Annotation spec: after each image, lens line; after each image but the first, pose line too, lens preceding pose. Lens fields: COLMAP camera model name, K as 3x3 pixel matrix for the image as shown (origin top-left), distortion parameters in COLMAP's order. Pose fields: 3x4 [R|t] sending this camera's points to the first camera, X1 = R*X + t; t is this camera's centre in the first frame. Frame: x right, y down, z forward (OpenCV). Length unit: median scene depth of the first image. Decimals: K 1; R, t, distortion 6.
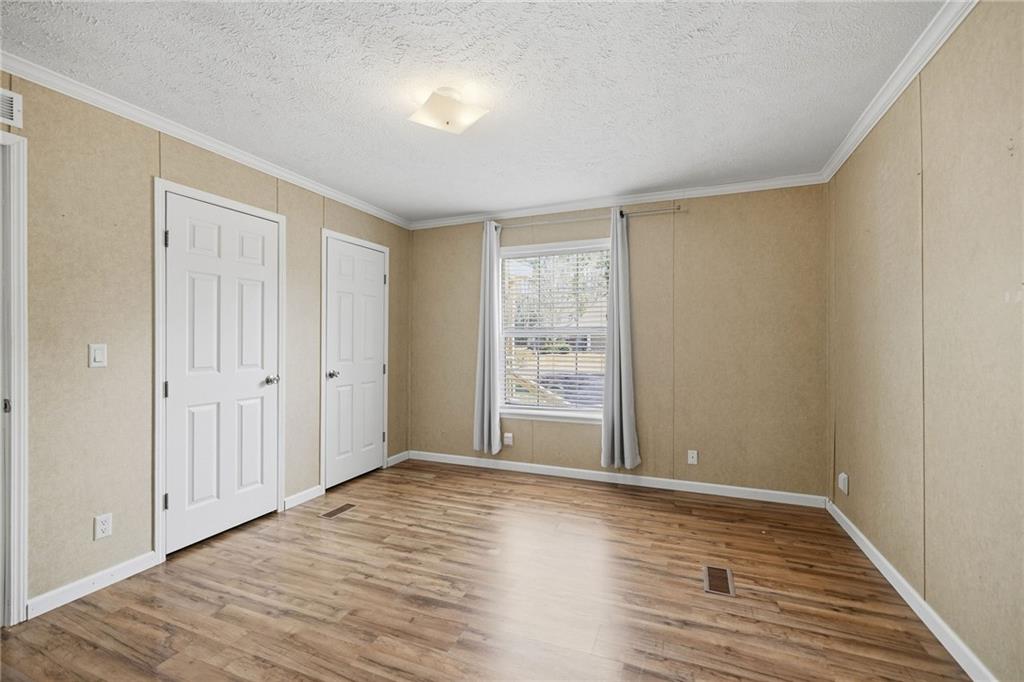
lens RADIAL K [[431.1, 0, 514.0], [0, 431.1, 338.6], [0, 0, 1]] dist [-0.001421, 0.000195]
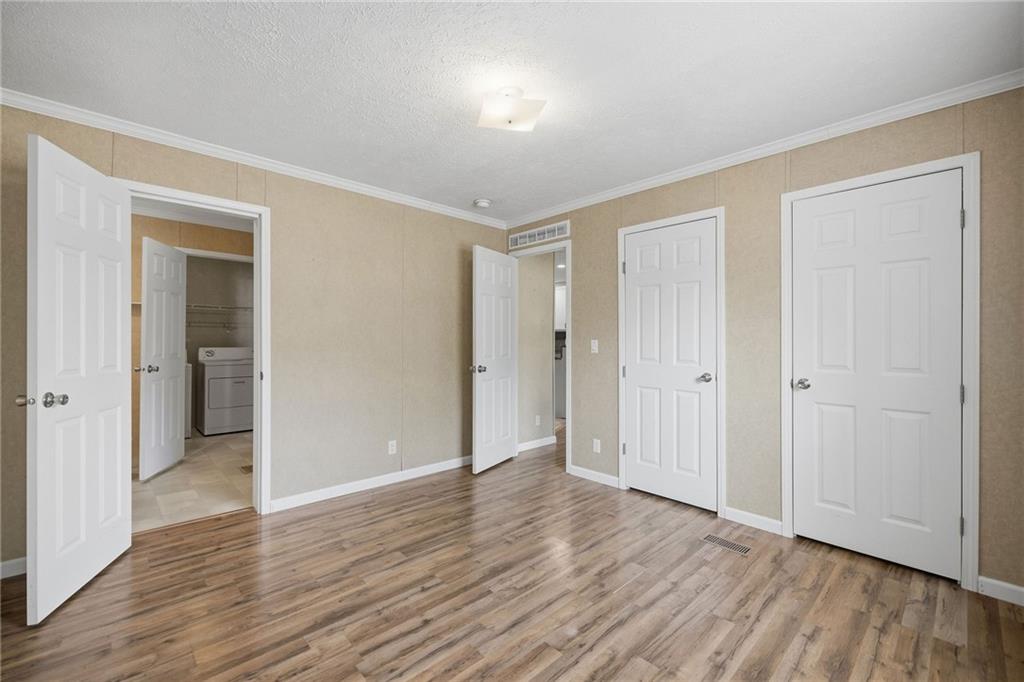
lens RADIAL K [[431.1, 0, 514.0], [0, 431.1, 338.6], [0, 0, 1]] dist [-0.001421, 0.000195]
pose [[-0.413035, 0.002248, -0.910712, 0.513973], [0.003540, 0.999993, 0.000863, 0.002370], [0.910708, -0.002868, -0.413040, 0.966582]]
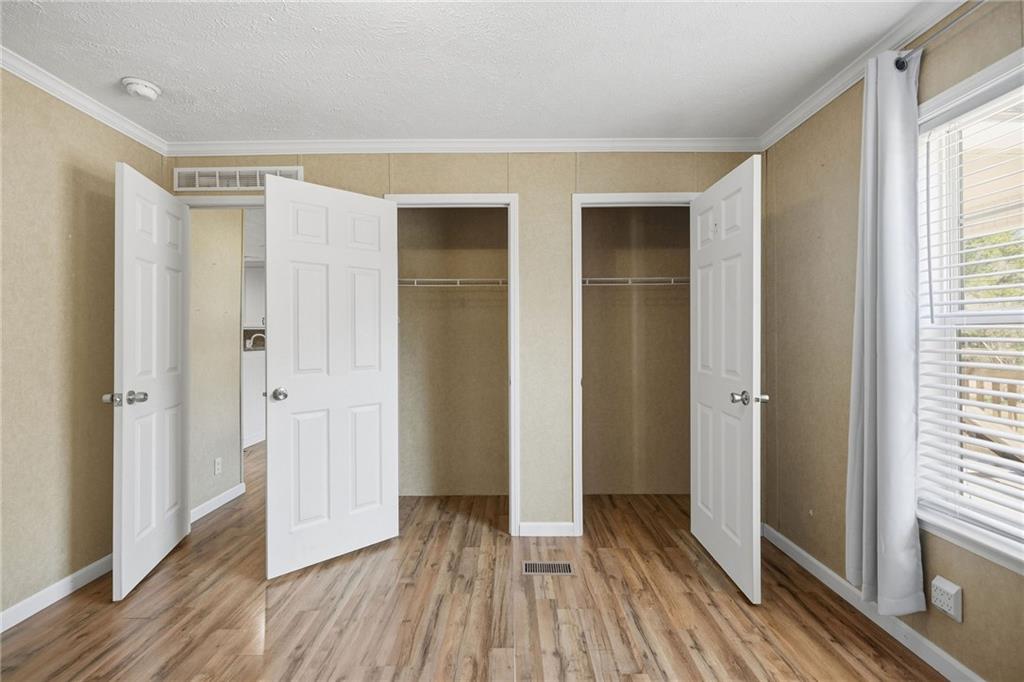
lens RADIAL K [[429.9, 0, 511.9], [0, 429.9, 334.7], [0, 0, 1]] dist [-0.002652, 0.000063]
pose [[0.377082, -0.006838, -0.926154, 0.257044], [0.005653, 0.999971, -0.005081, 0.001306], [0.926162, -0.003320, 0.377110, 0.662275]]
